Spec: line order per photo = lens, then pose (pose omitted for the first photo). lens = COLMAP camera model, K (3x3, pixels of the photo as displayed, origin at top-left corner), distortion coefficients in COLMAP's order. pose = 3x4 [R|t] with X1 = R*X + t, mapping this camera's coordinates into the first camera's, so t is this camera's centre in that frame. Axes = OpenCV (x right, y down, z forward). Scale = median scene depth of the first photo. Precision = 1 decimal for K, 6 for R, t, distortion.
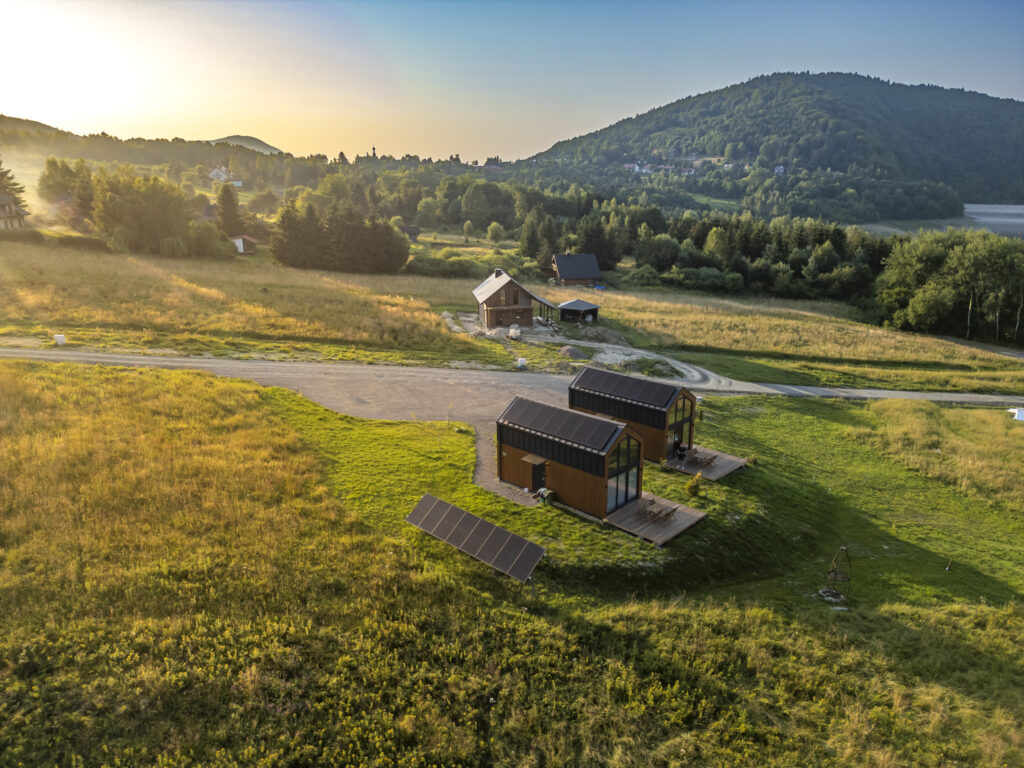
lens RADIAL K [[721.2, 0, 507.0], [0, 721.2, 387.1], [0, 0, 1]] dist [0.051127, -0.042666]
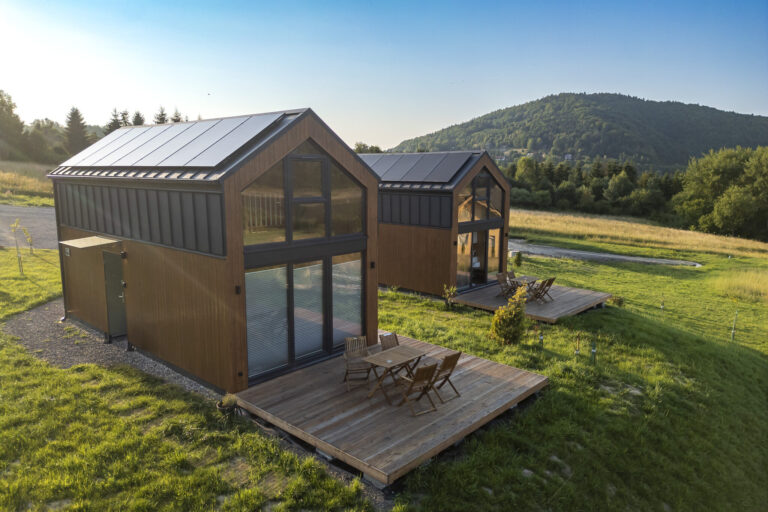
lens RADIAL K [[538.8, 0, 383.1], [0, 538.8, 256.5], [0, 0, 1]] dist [0.059641, -0.056403]
pose [[0.999710, 0.003216, 0.023881, 0.050793], [-0.000168, 0.991961, -0.126543, 0.039855], [-0.024096, 0.126502, 0.991674, 0.196946]]
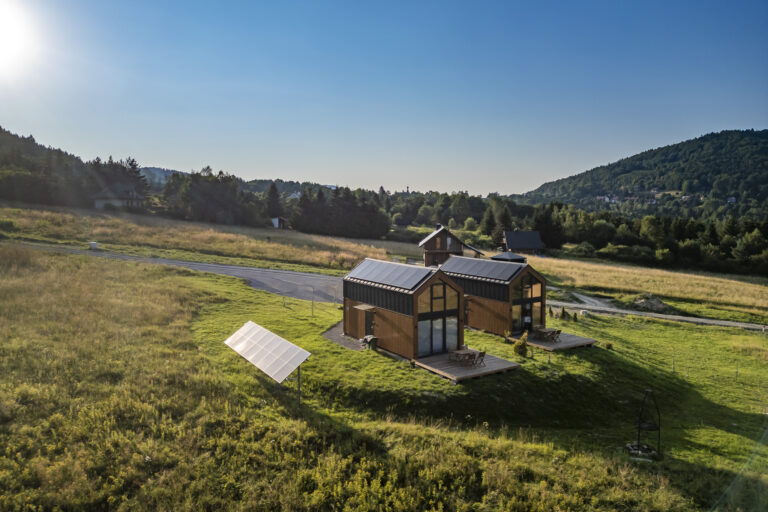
lens RADIAL K [[538.8, 0, 381.3], [0, 538.8, 230.5], [0, 0, 1]] dist [0.059641, -0.056403]
pose [[0.972556, 0.012505, -0.232331, 0.069242], [-0.069203, 0.968910, -0.237539, 0.049460], [0.222138, 0.247098, 0.943185, 0.059040]]
